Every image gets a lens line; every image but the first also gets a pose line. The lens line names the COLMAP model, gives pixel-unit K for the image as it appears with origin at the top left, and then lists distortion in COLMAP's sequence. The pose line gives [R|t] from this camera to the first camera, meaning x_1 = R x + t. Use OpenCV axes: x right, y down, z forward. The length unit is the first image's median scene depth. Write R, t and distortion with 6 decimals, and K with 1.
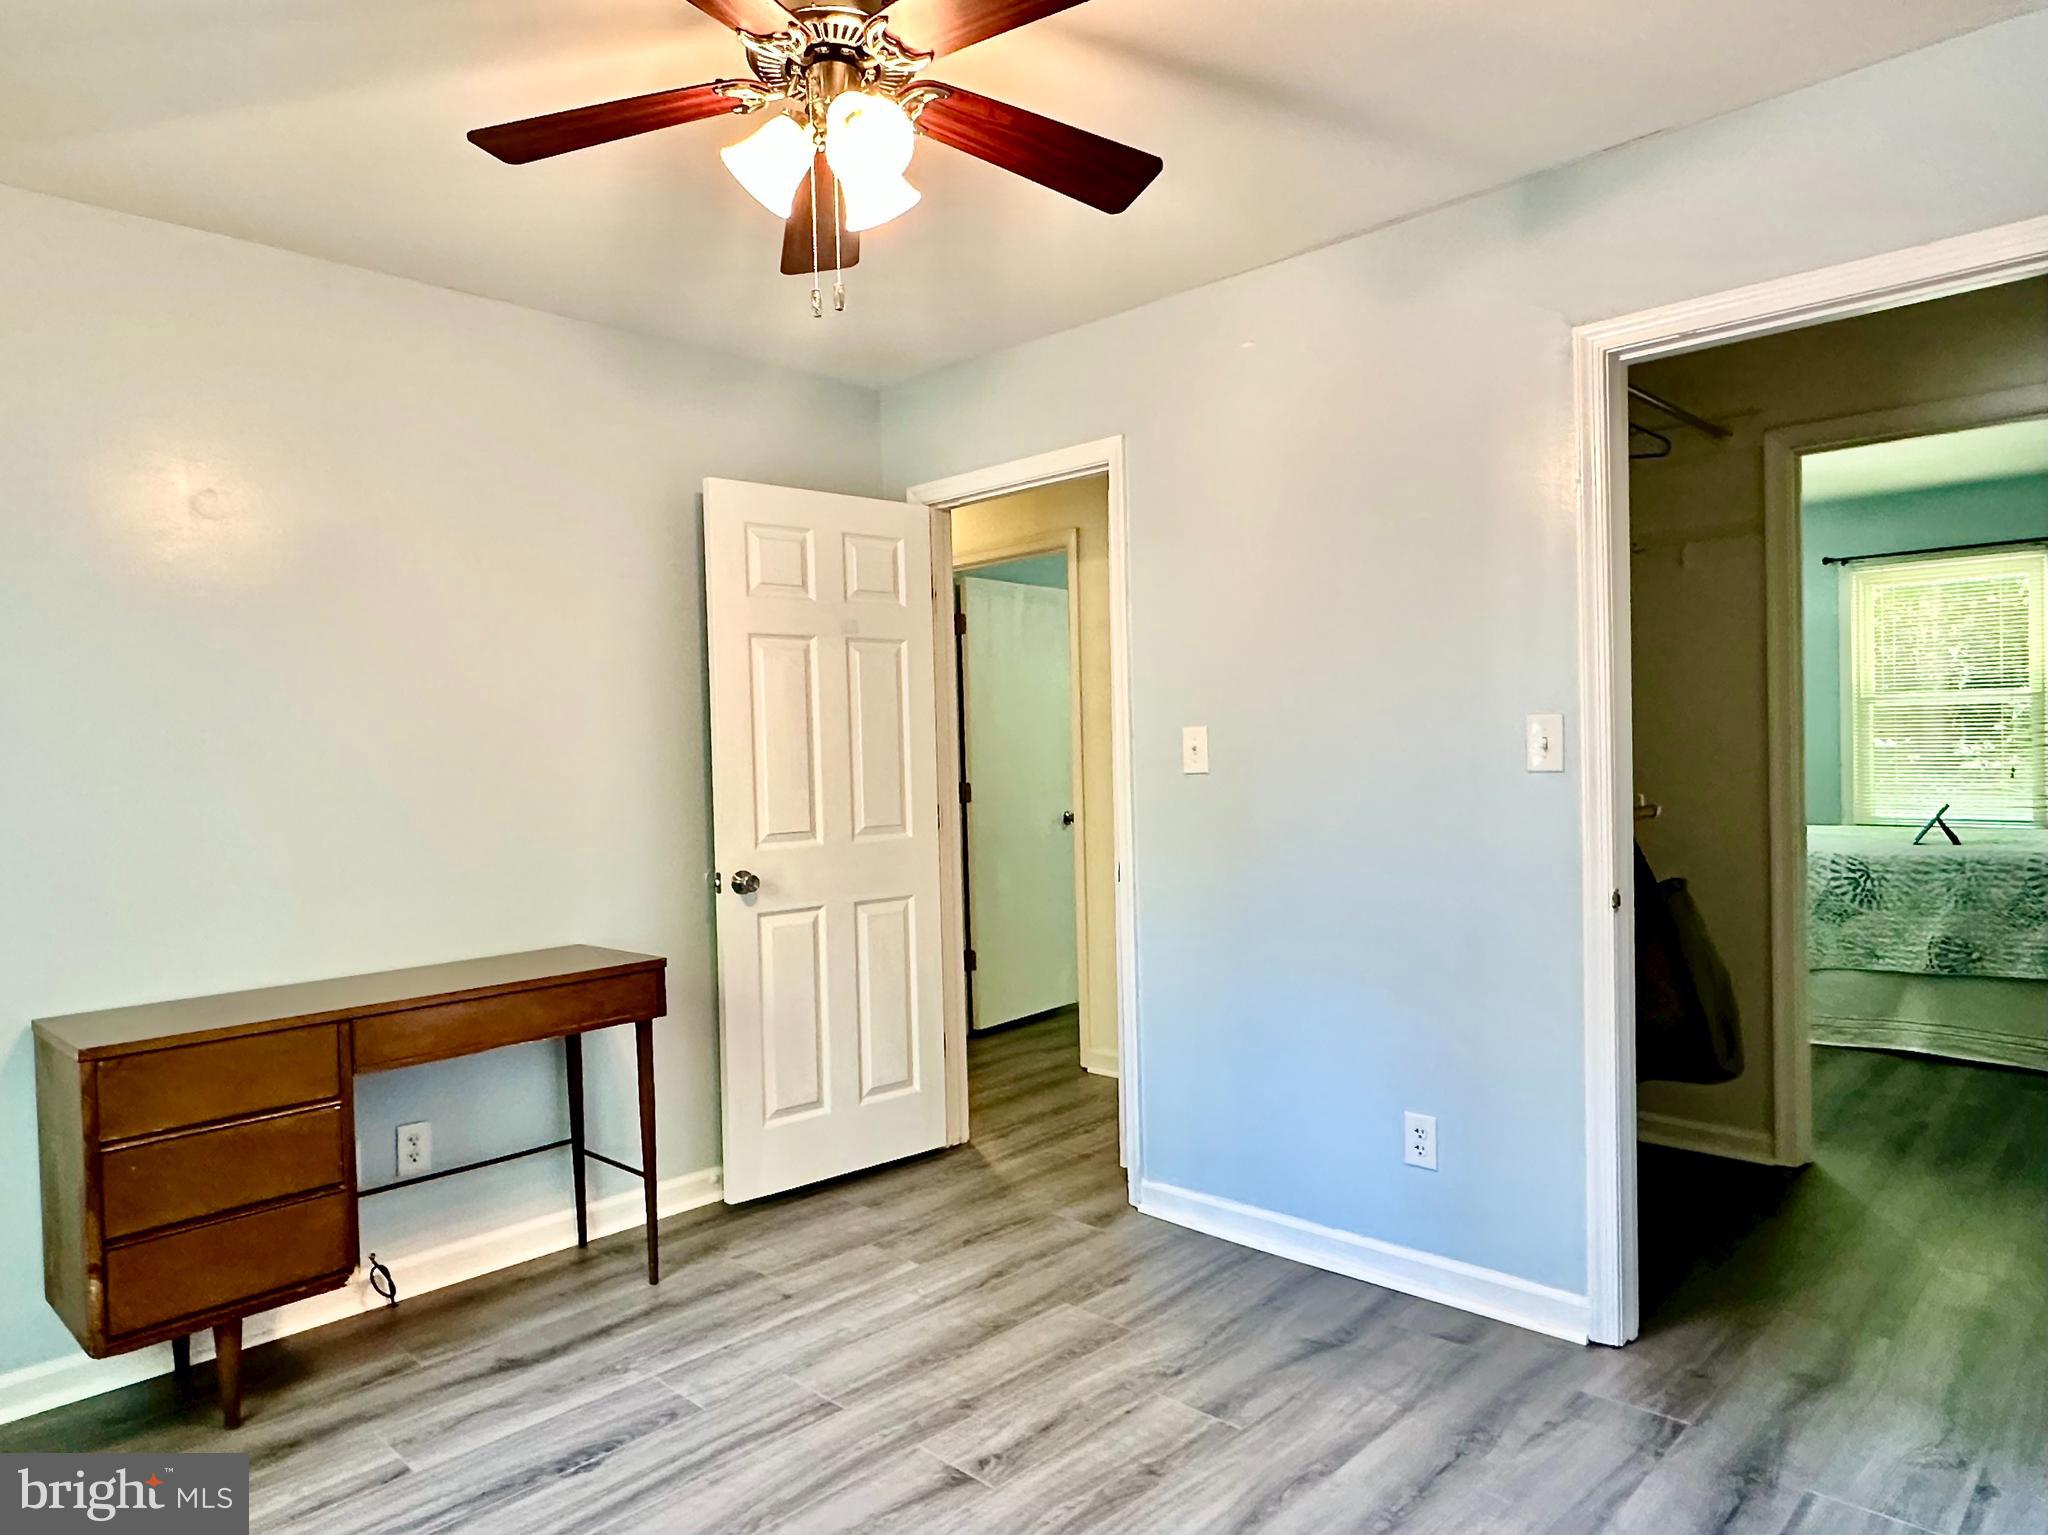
lens RADIAL K [[1294.9, 0, 1024.0], [0, 1294.9, 767.5], [0, 0, 1]] dist [0.002152, -0.002195]
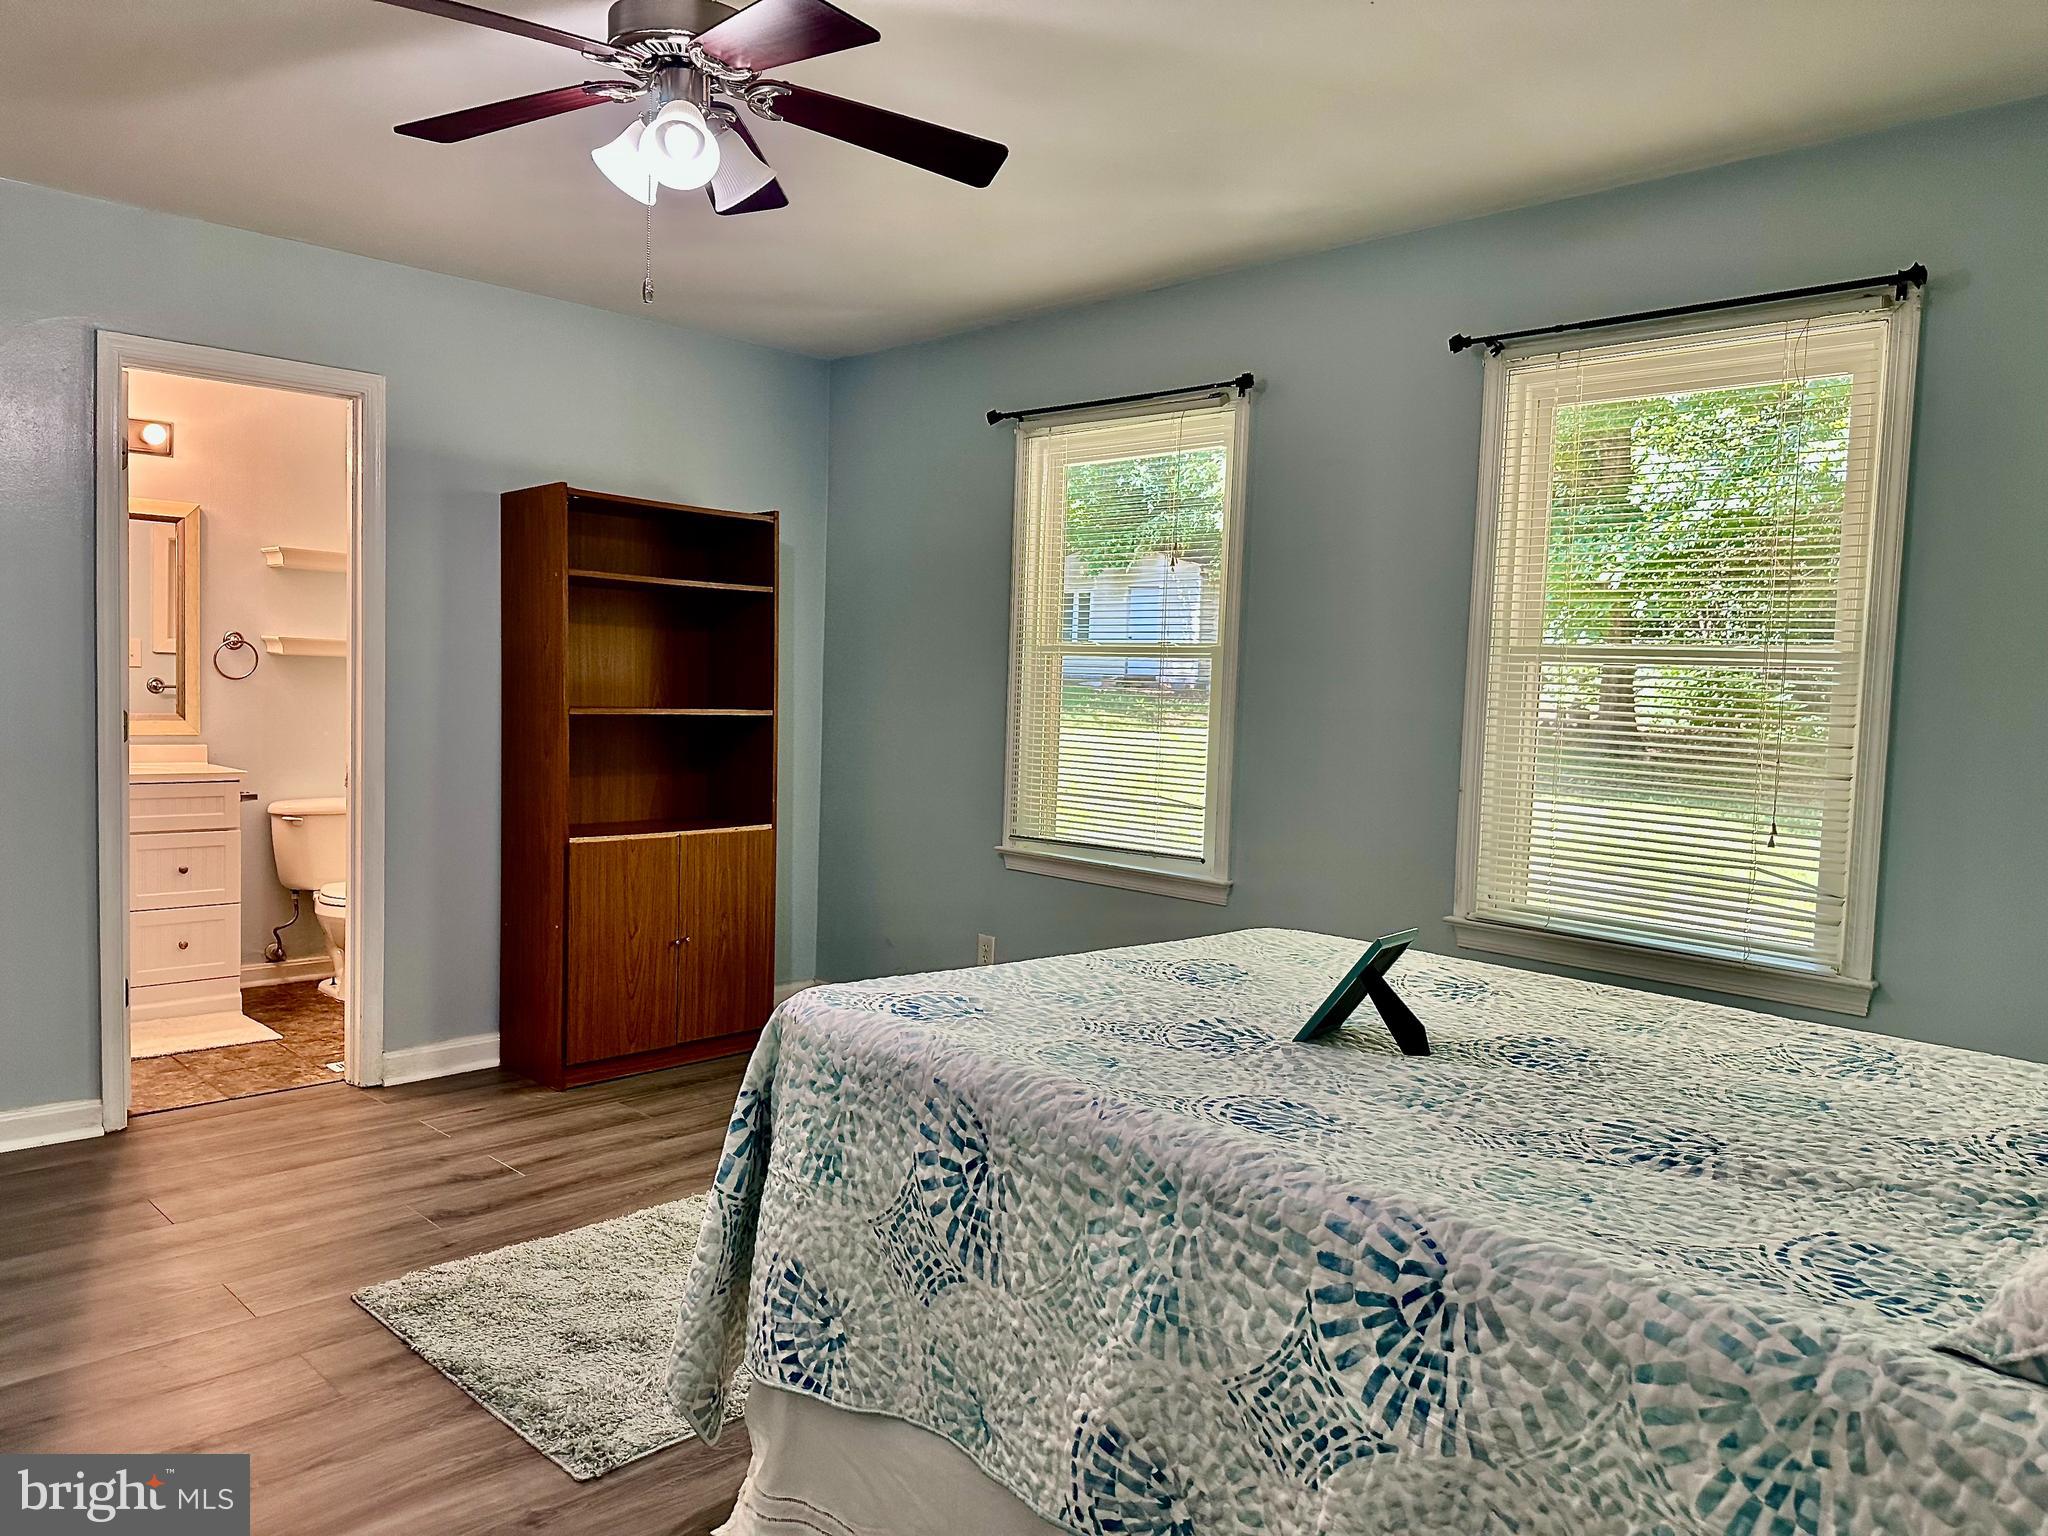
lens RADIAL K [[1446.9, 0, 1024.0], [0, 1446.9, 768.0], [0, 0, 1]] dist [0.060272, -0.005346]
pose [[0.997847, 0.063444, -0.016635, 0.669754], [-0.062661, 0.997067, 0.043947, -0.031197], [0.019375, -0.042810, 0.998895, 0.656000]]
